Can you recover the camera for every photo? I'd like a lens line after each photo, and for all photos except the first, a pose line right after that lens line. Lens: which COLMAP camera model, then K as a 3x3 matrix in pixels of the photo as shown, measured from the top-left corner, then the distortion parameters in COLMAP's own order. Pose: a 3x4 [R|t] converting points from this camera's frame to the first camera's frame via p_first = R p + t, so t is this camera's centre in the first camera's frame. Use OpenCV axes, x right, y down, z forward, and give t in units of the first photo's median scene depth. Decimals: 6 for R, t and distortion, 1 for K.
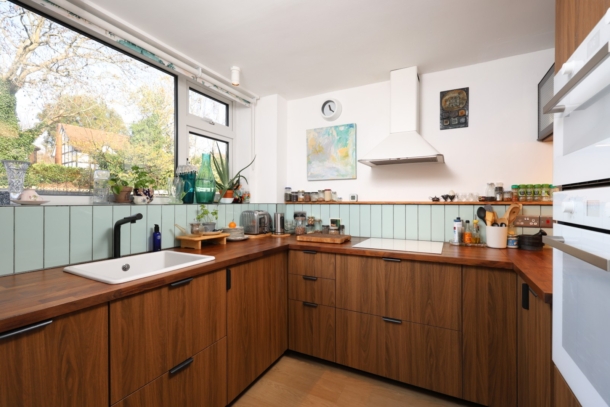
lens RADIAL K [[276.1, 0, 304.0], [0, 276.1, 203.3], [0, 0, 1]] dist [0.004170, 0.000271]
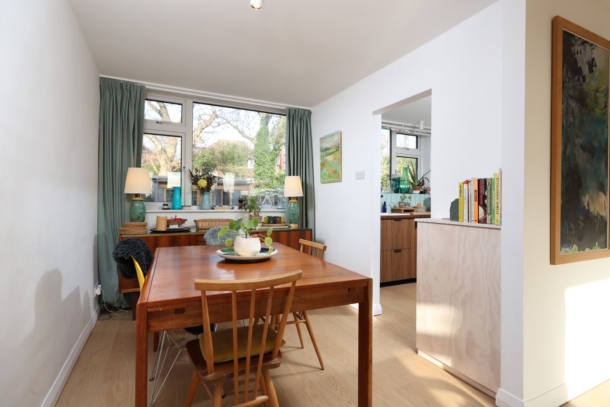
lens RADIAL K [[305.0, 0, 303.3], [0, 305.0, 203.8], [0, 0, 1]] dist [0.005233, 0.000125]
pose [[0.805948, 0.006197, -0.591954, 0.336650], [-0.007235, 0.999974, 0.000619, 0.078415], [0.591943, 0.003784, 0.805971, -1.145367]]
